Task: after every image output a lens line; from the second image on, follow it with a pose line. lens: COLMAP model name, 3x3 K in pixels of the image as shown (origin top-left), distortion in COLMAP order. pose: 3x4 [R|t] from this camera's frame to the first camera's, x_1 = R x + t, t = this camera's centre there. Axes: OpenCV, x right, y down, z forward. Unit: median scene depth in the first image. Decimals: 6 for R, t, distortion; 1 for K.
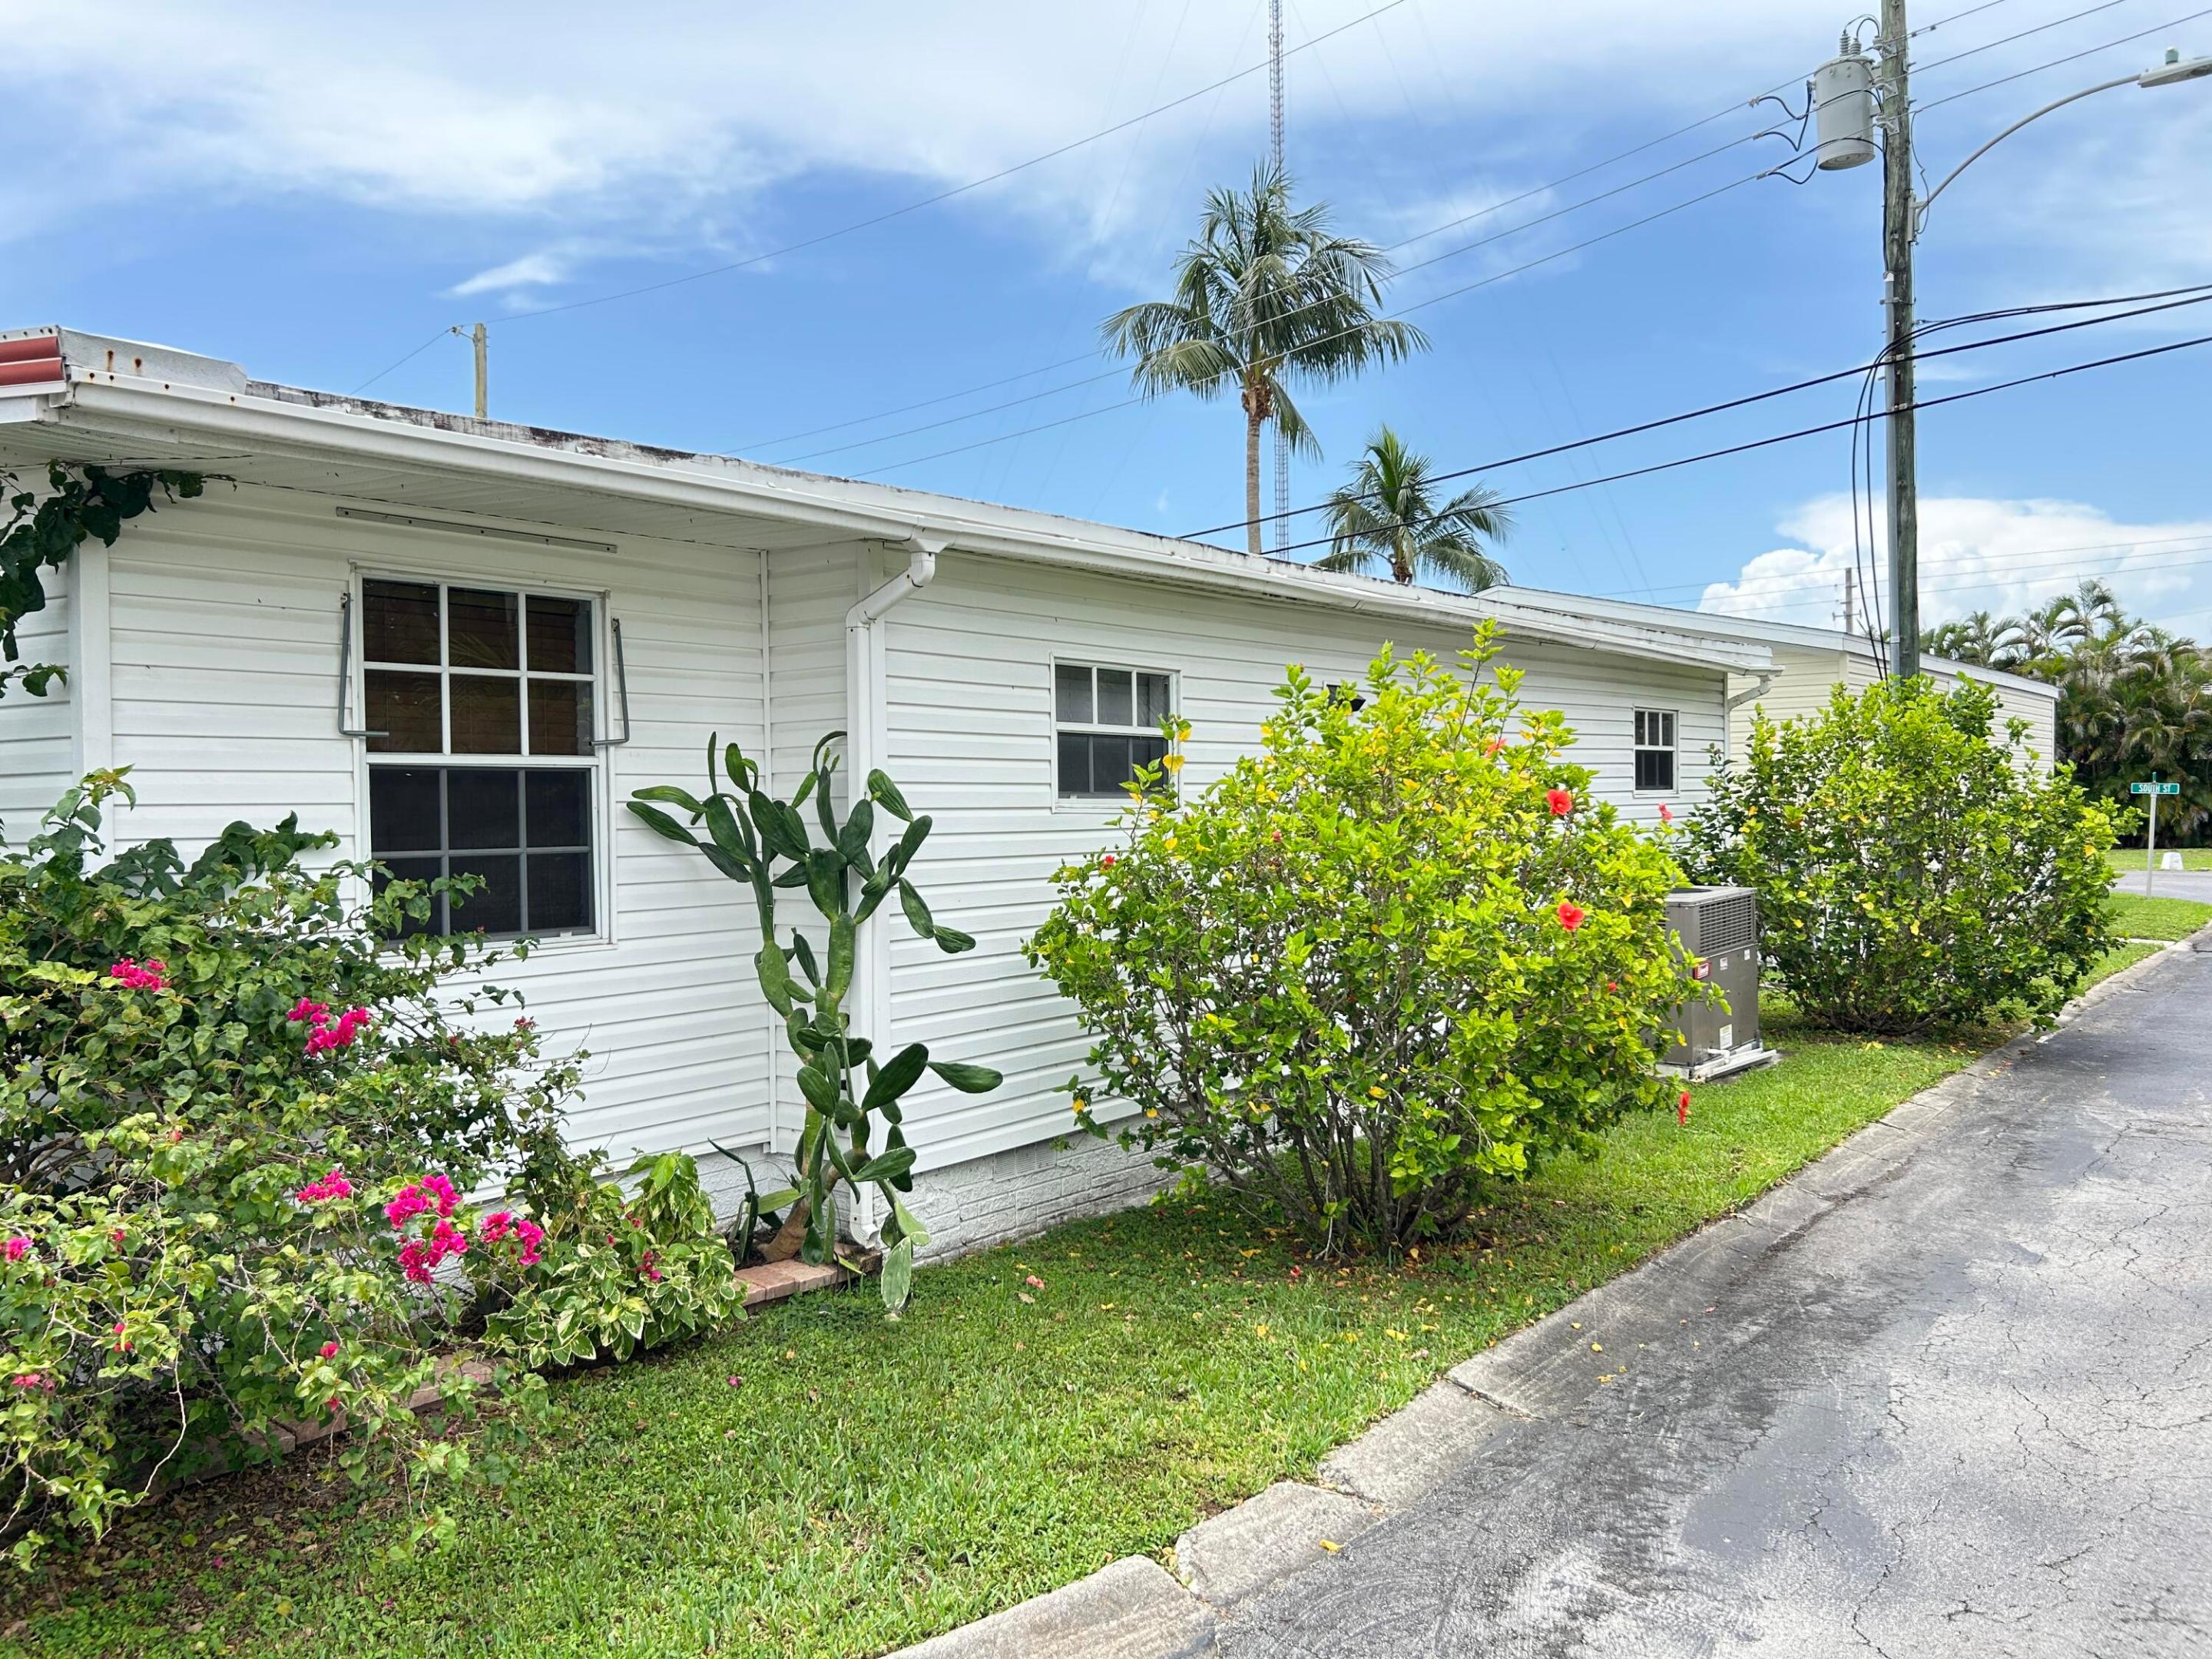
lens RADIAL K [[1661.3, 0, 1124.0], [0, 1661.3, 834.4], [0, 0, 1]] dist [0.050553, -0.070580]
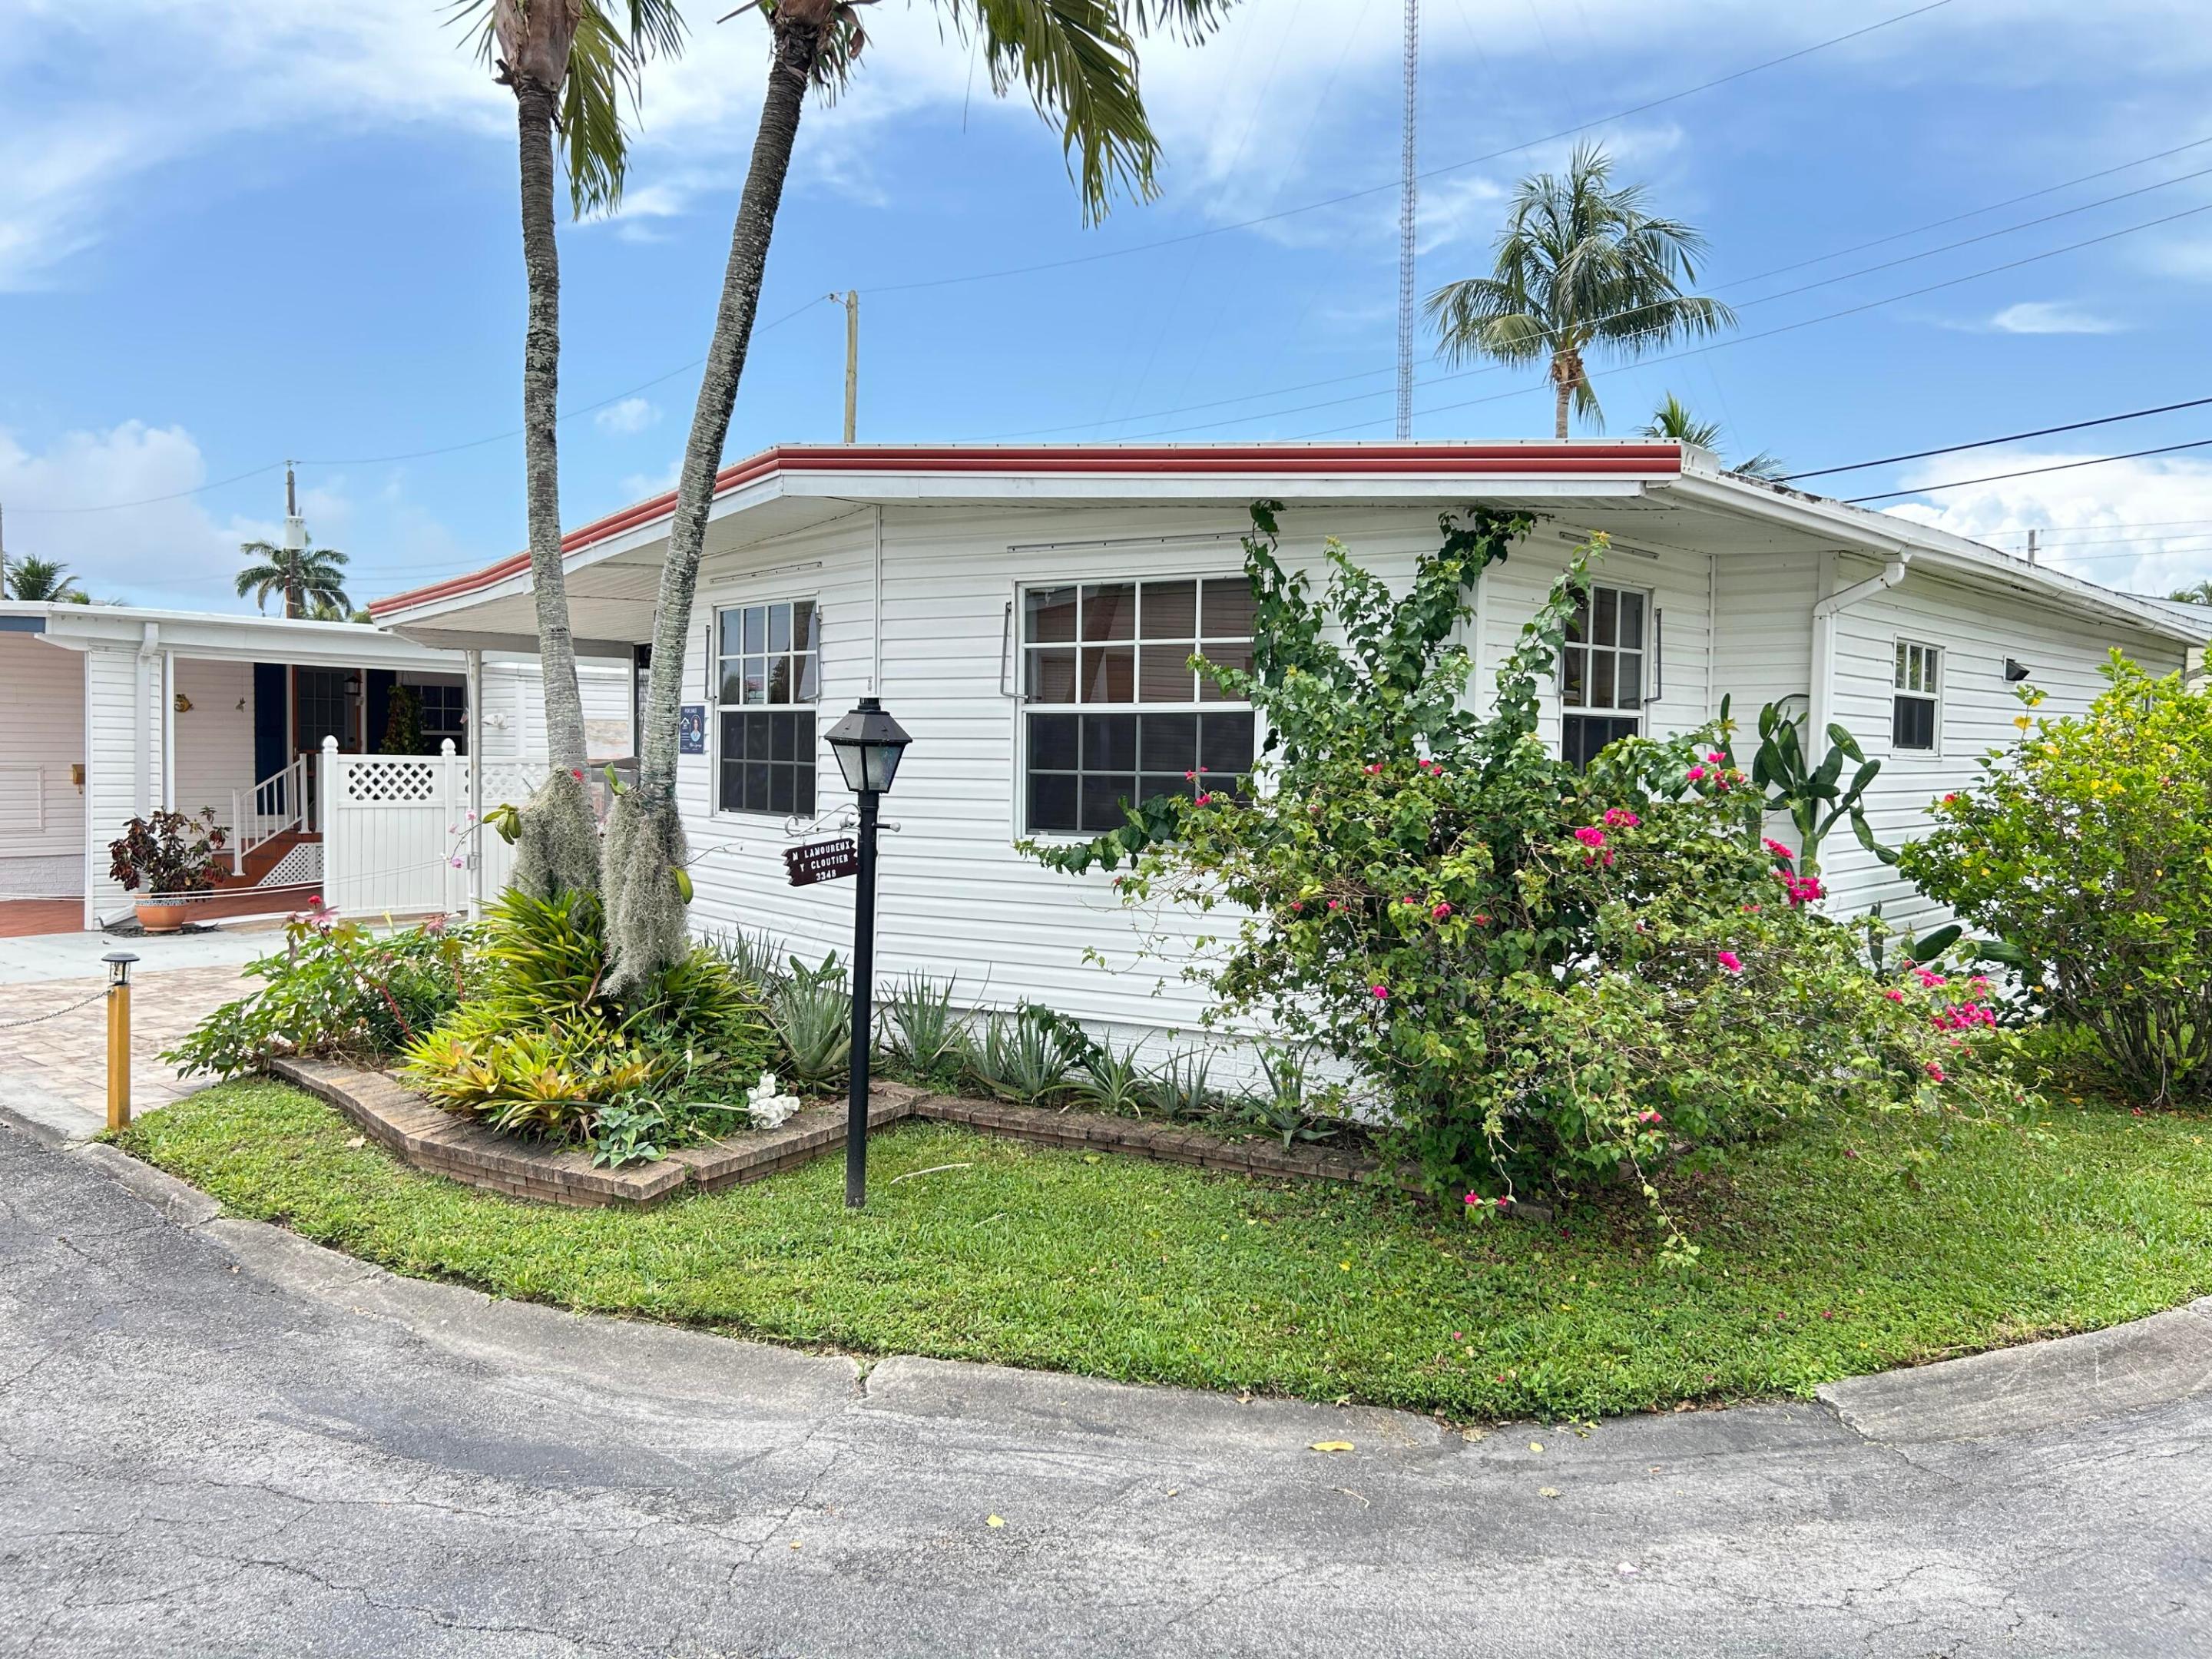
lens RADIAL K [[1661.3, 0, 1124.0], [0, 1661.3, 834.4], [0, 0, 1]] dist [0.050553, -0.070580]
pose [[0.998912, 0.026171, -0.038589, -0.154718], [-0.024771, 0.999033, 0.036333, 0.003513], [0.039502, -0.035338, 0.998594, -0.086285]]
